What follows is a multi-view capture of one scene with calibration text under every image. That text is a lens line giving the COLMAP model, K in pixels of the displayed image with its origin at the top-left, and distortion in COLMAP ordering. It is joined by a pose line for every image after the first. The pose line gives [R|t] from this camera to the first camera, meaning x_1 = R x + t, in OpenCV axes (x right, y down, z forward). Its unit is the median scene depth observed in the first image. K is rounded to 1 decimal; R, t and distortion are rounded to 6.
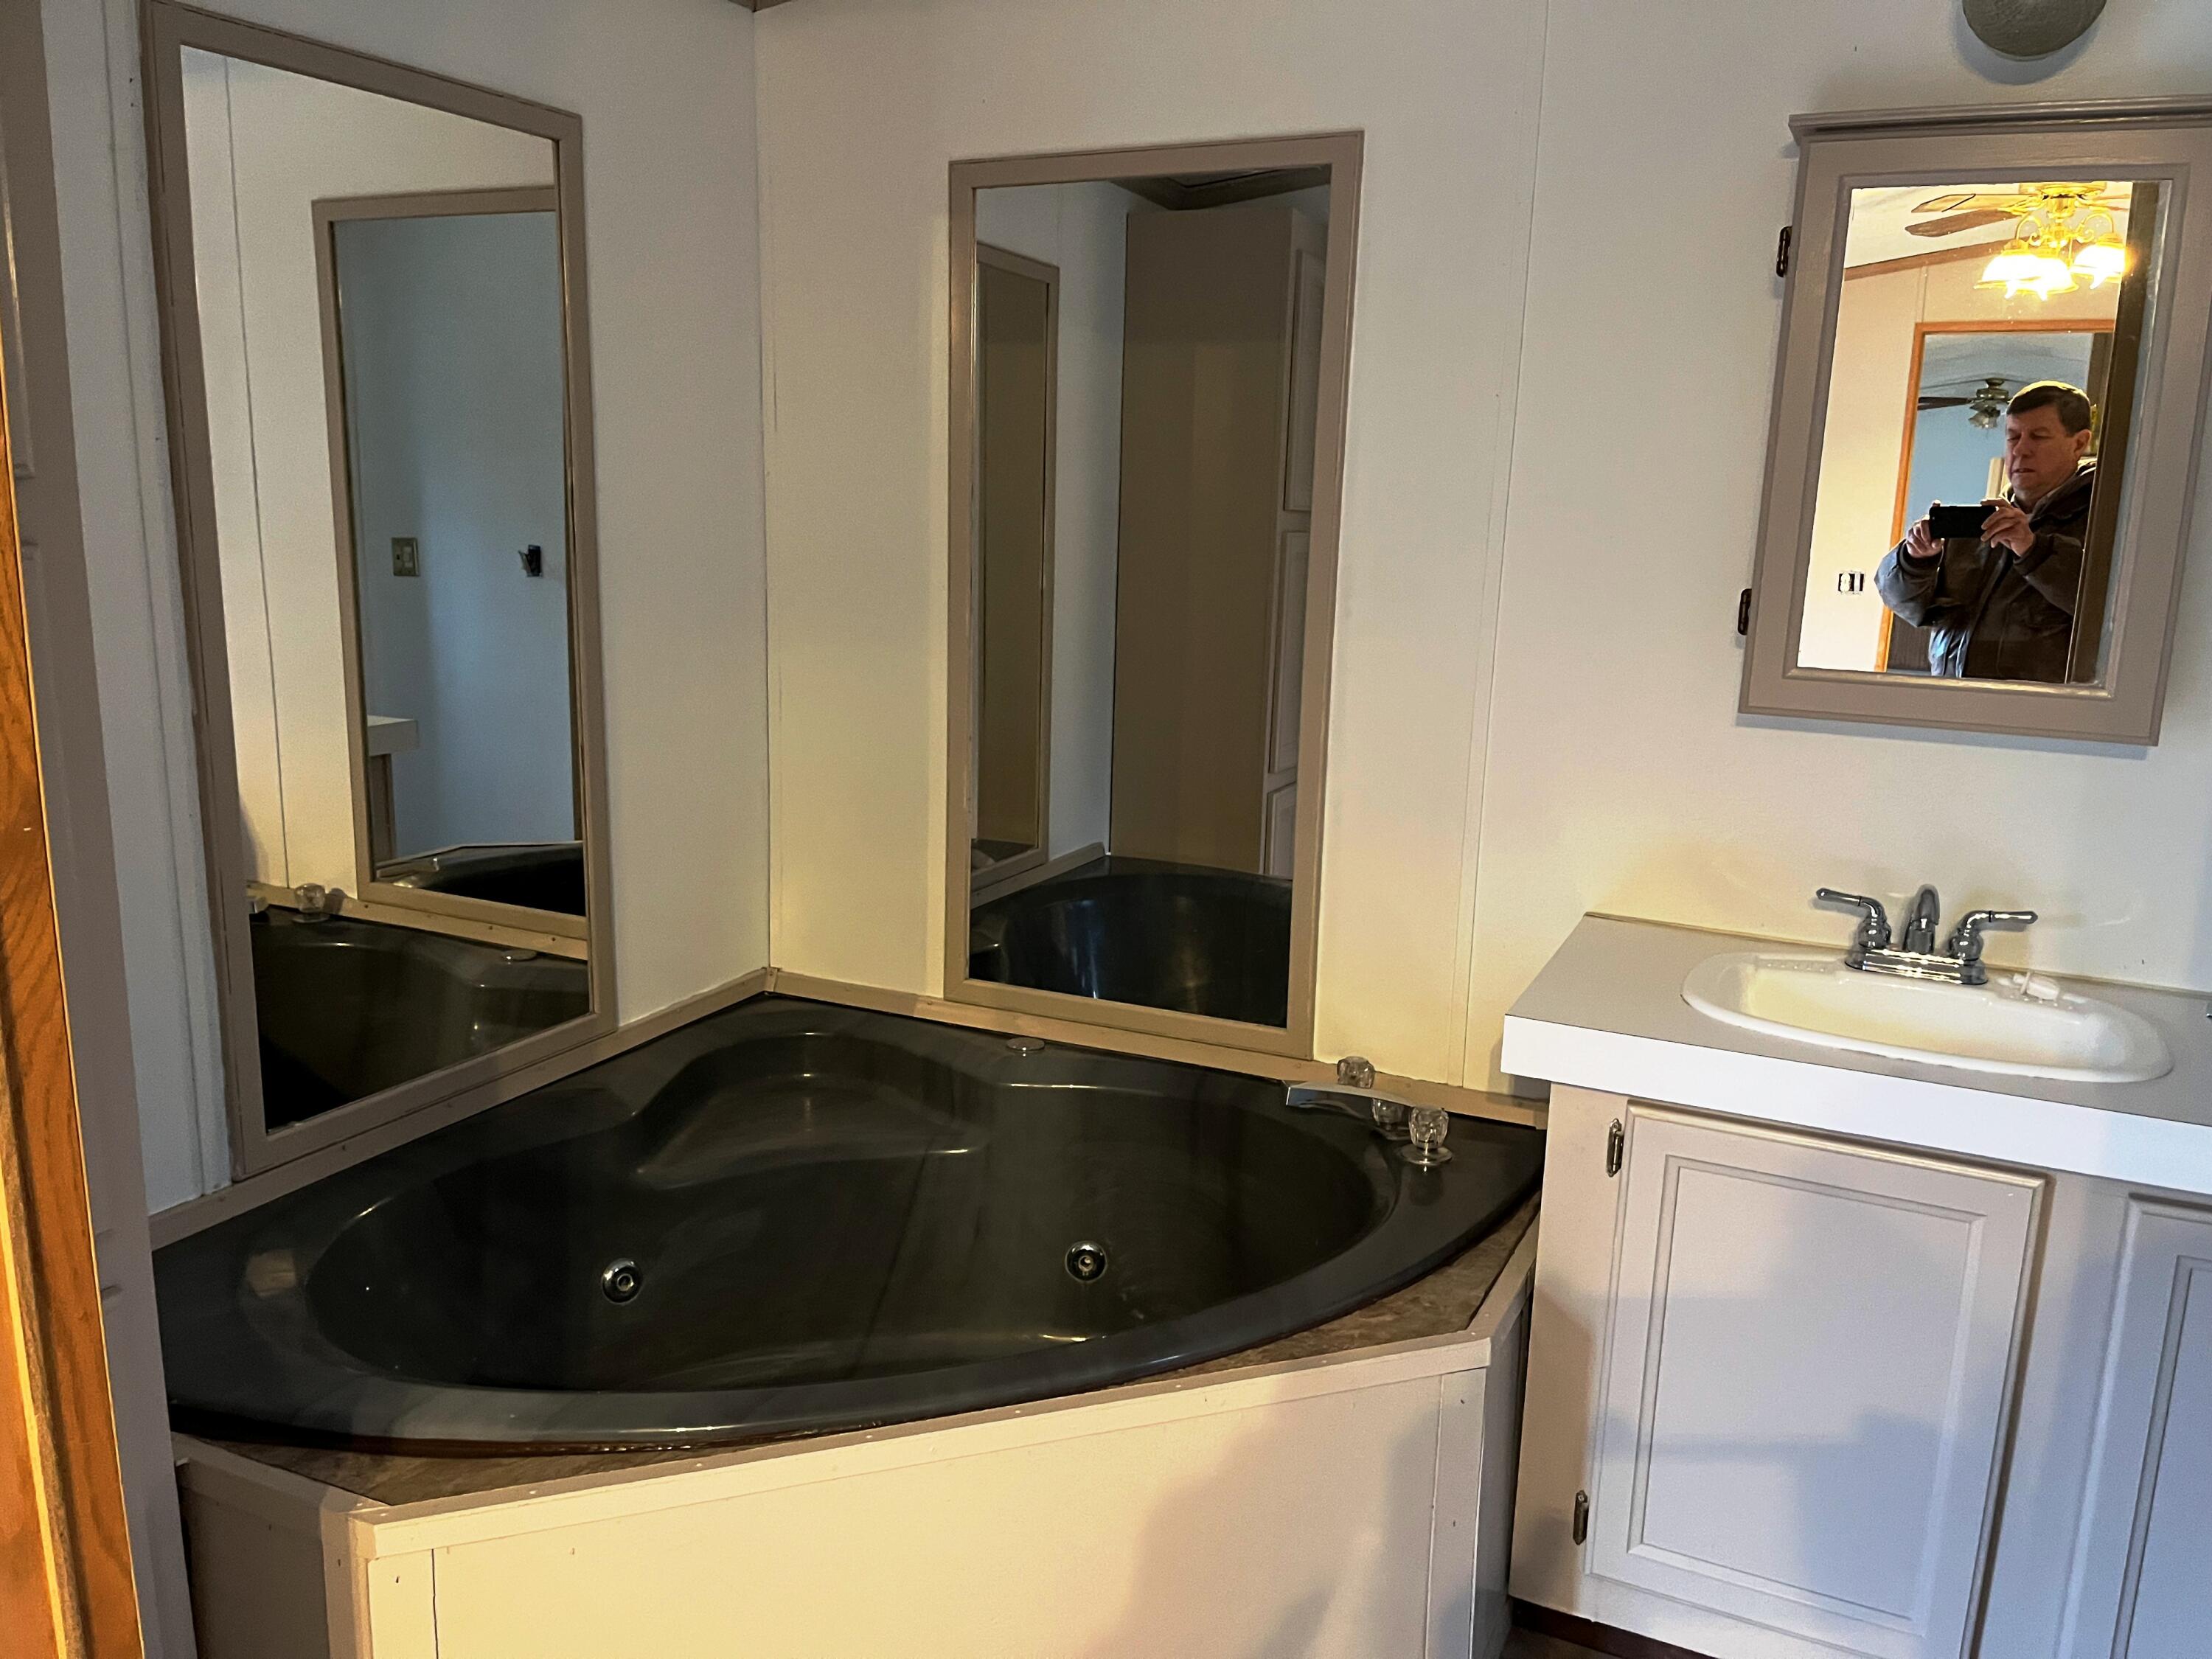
lens RADIAL K [[1664.6, 0, 1107.2], [0, 1664.6, 841.0], [0, 0, 1]] dist [0.056019, -0.068901]
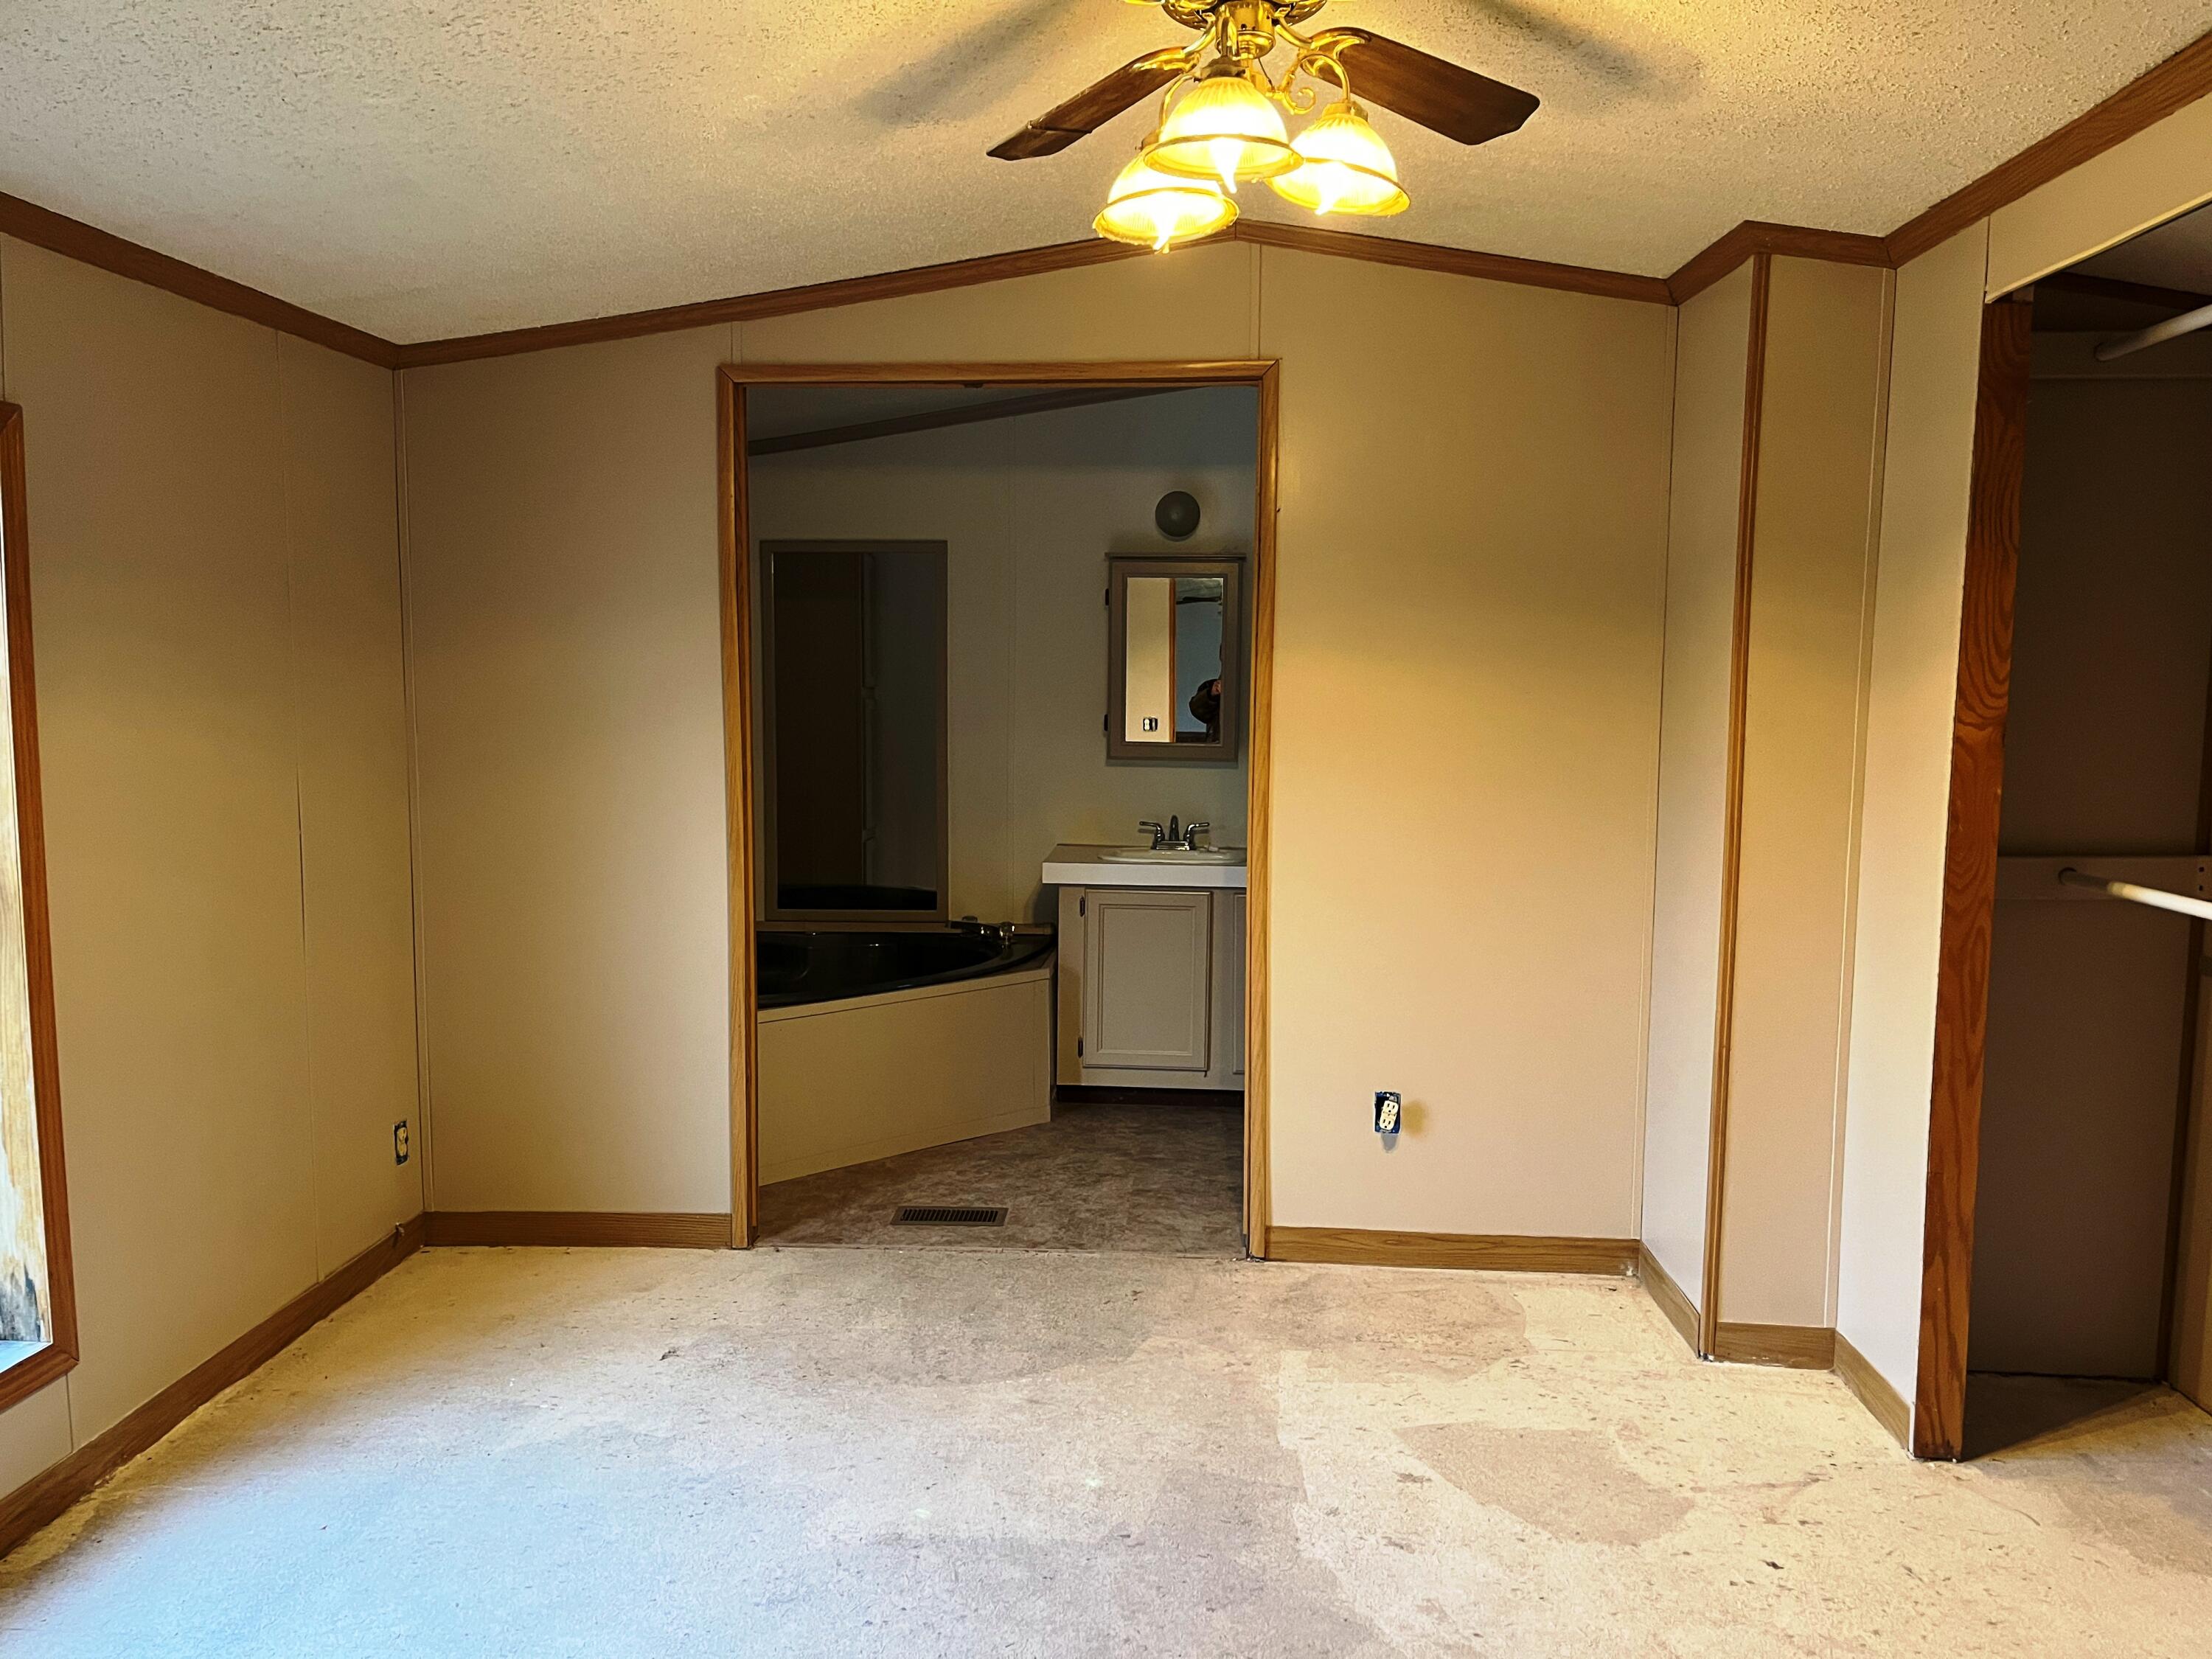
lens RADIAL K [[1664.6, 0, 1110.7], [0, 1664.6, 830.7], [0, 0, 1]] dist [0.056019, -0.068901]
pose [[0.926675, -0.051510, 0.372316, -0.654933], [0.091024, 0.991834, -0.089332, 0.291356], [-0.364674, 0.116672, 0.923797, -1.544087]]
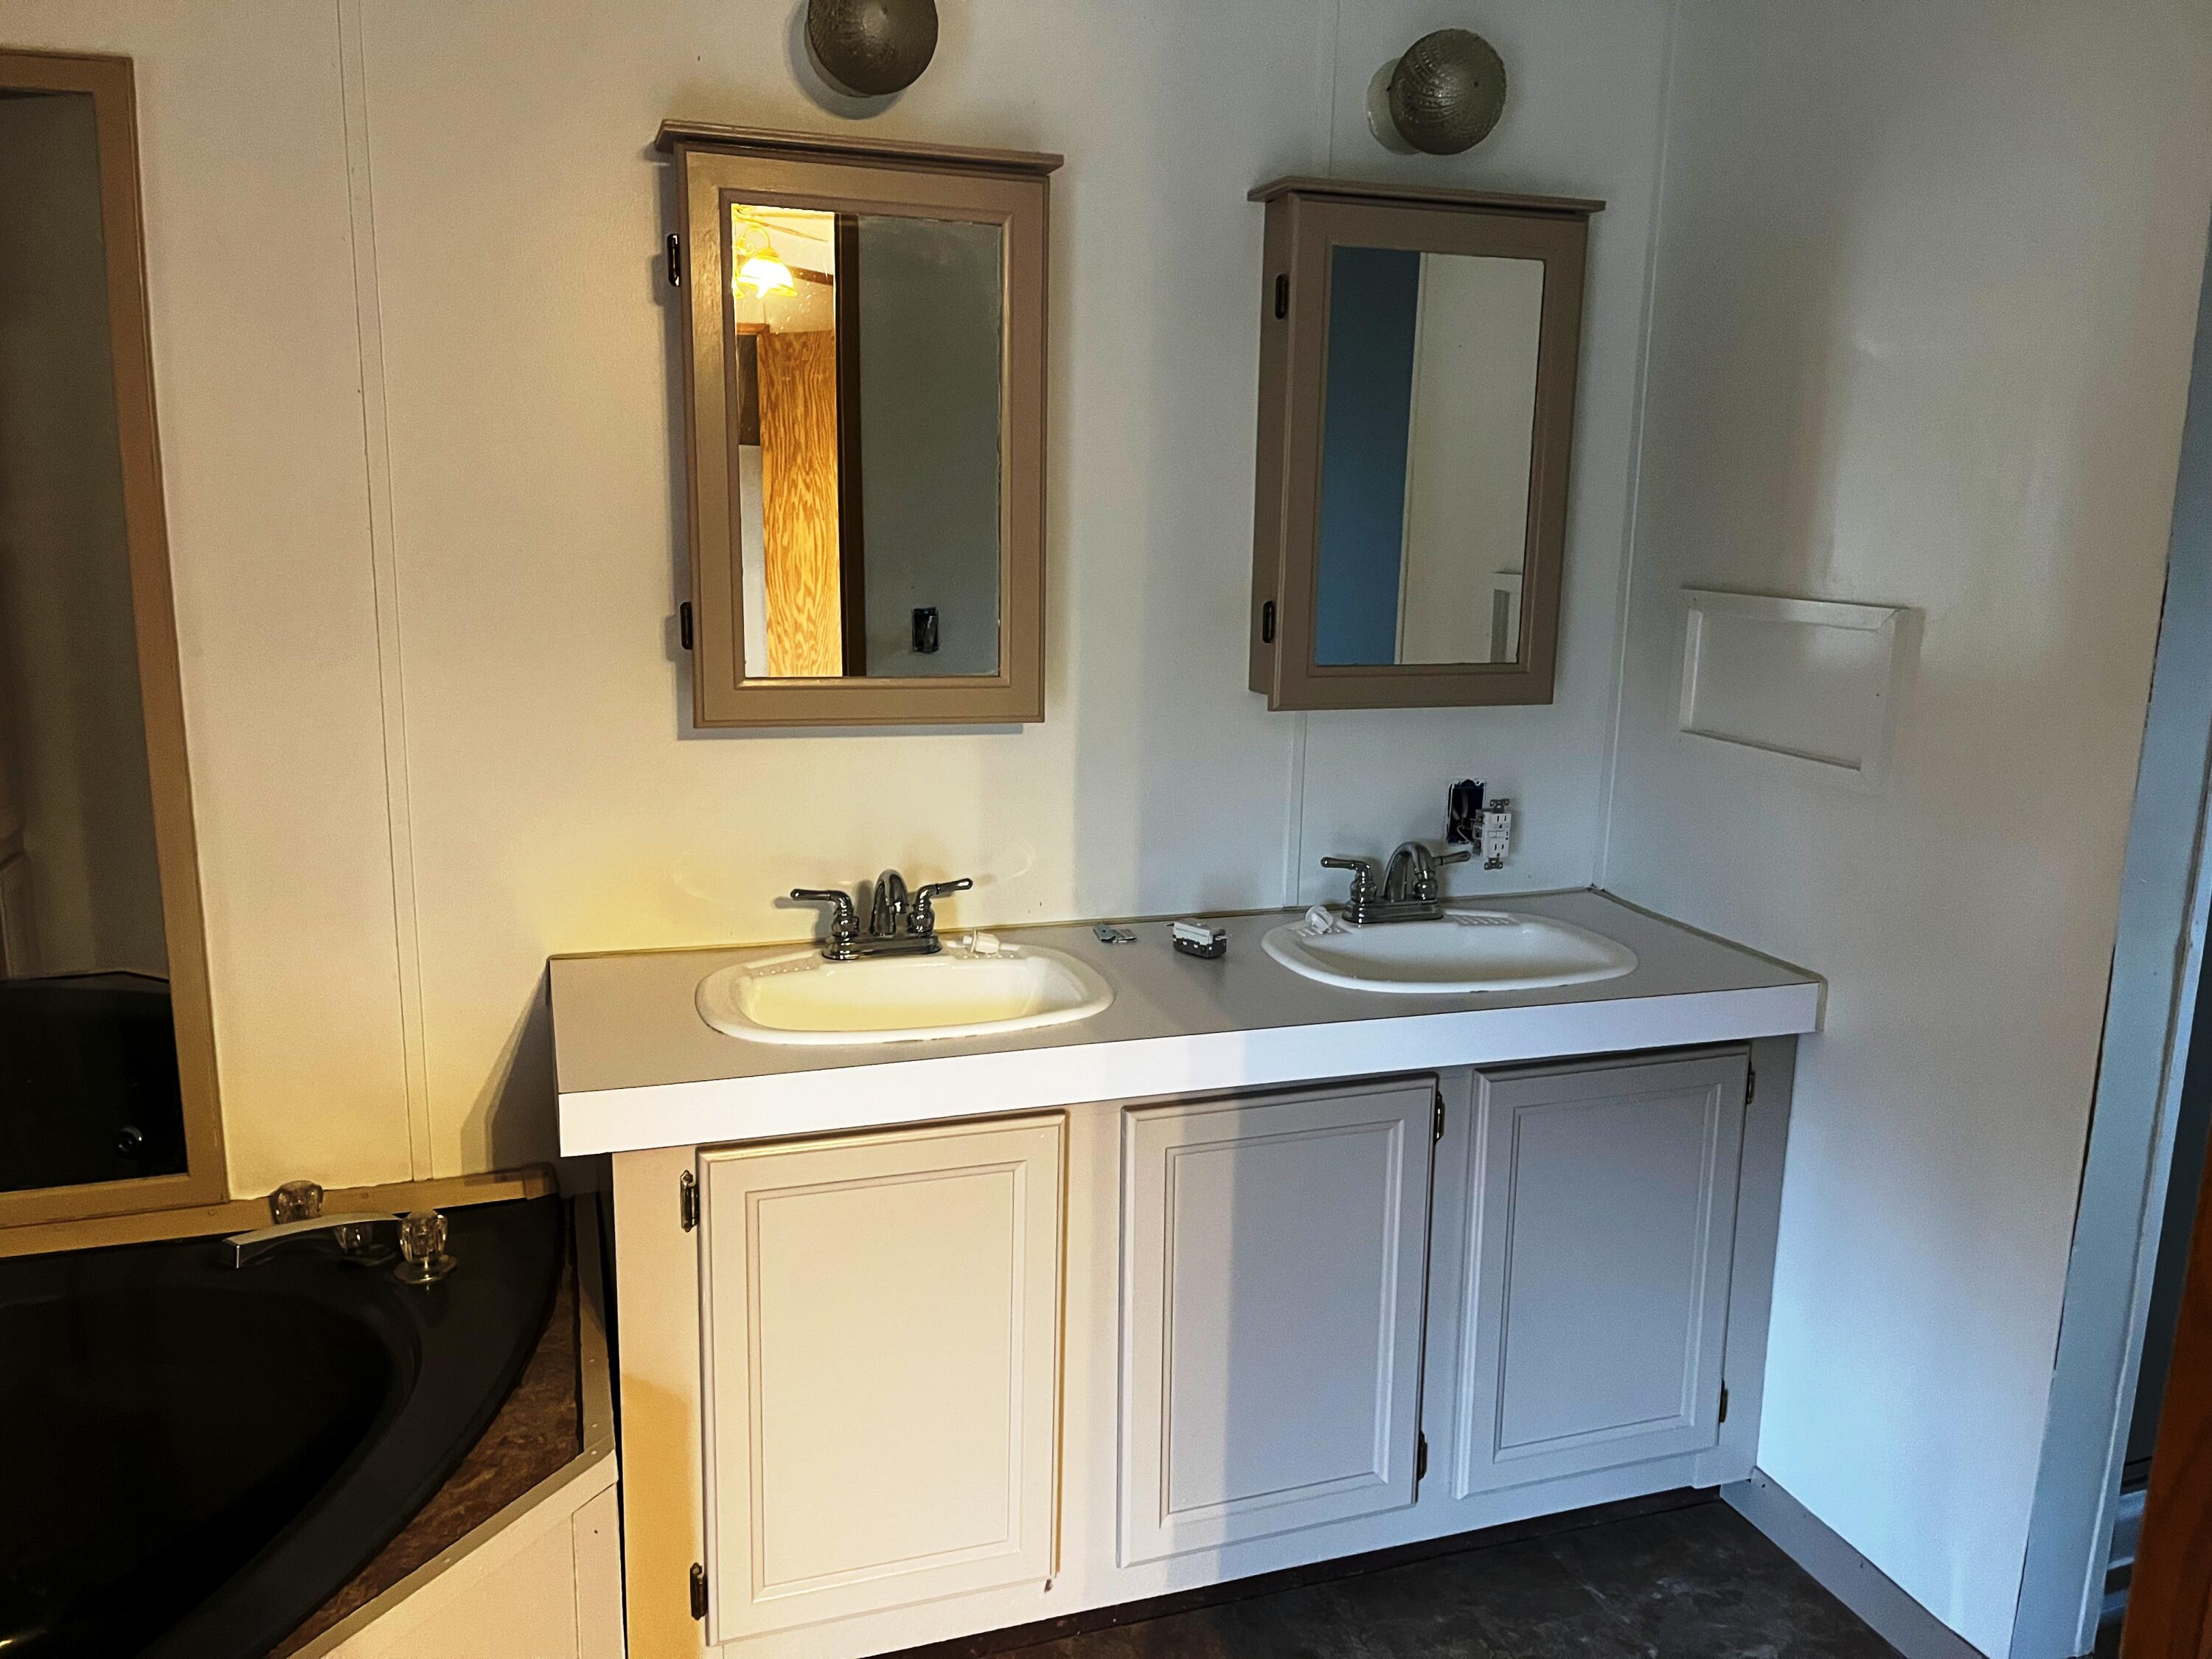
lens RADIAL K [[1664.6, 0, 1120.4], [0, 1664.6, 830.5], [0, 0, 1]] dist [0.056019, -0.068901]
pose [[0.705001, -0.150294, 0.693098, -0.139922], [0.144645, 0.987217, 0.066943, -0.048145], [-0.694299, 0.053058, 0.717728, 0.128938]]
